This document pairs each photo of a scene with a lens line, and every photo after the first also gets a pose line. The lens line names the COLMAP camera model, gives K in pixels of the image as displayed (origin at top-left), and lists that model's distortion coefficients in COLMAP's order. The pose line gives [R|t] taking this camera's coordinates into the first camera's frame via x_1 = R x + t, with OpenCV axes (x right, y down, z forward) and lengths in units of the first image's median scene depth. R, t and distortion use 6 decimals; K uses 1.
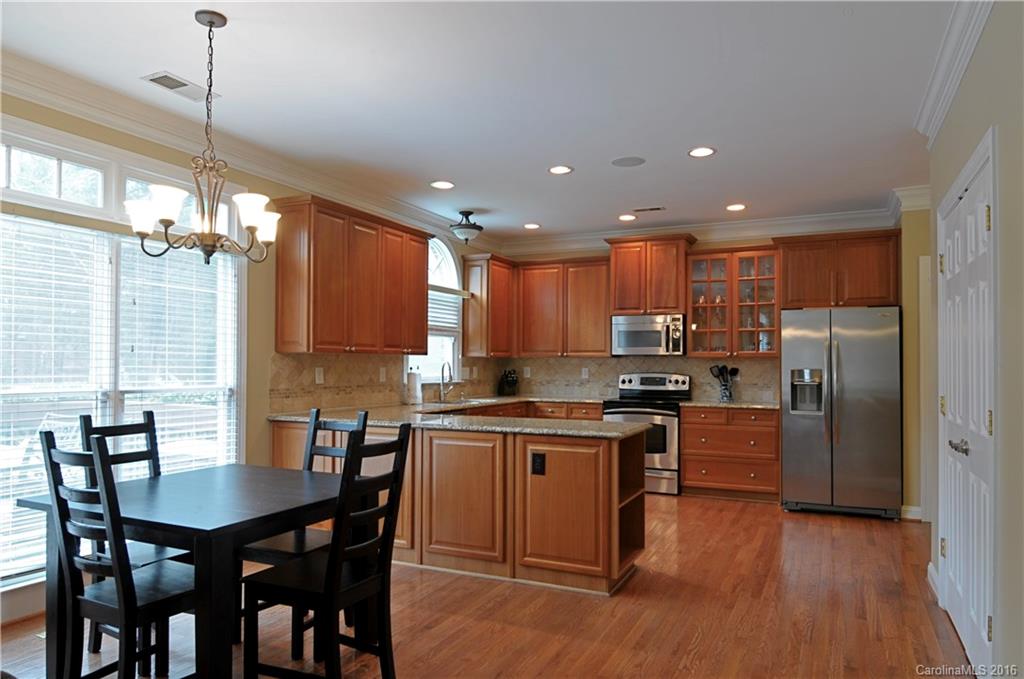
lens RADIAL K [[671.2, 0, 533.0], [0, 671.2, 342.8], [0, 0, 1]] dist [0.000889, -0.019226]
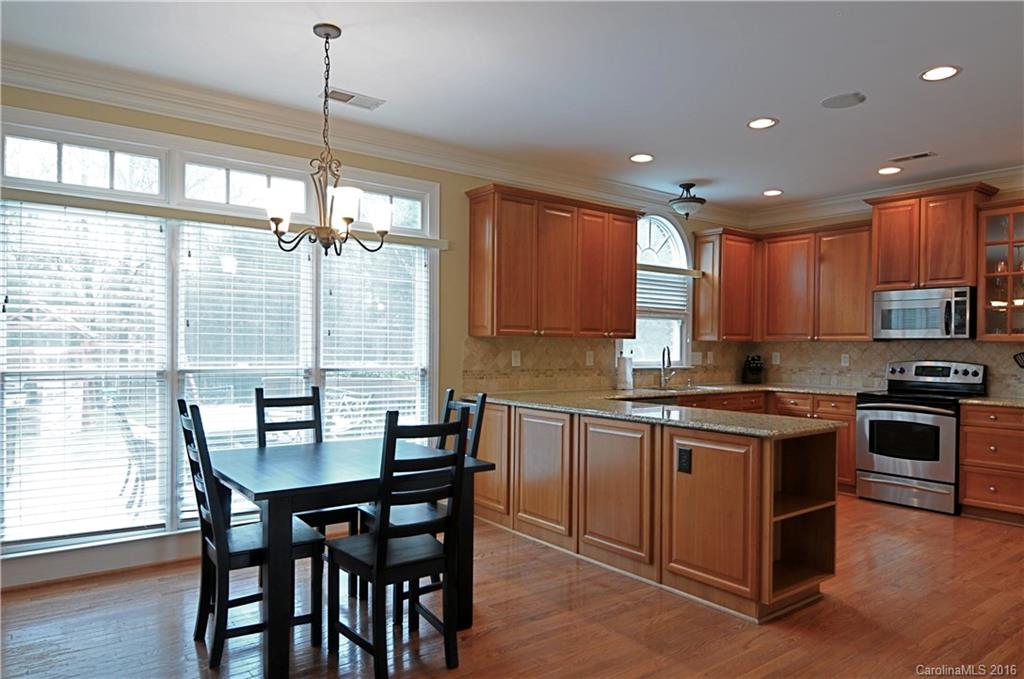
lens RADIAL K [[671.2, 0, 510.3], [0, 671.2, 345.5], [0, 0, 1]] dist [0.000889, -0.019226]
pose [[0.884794, 0.004288, -0.465963, 0.159662], [0.008253, 0.999657, 0.024872, 0.003274], [0.465910, -0.025852, 0.884455, 0.082545]]
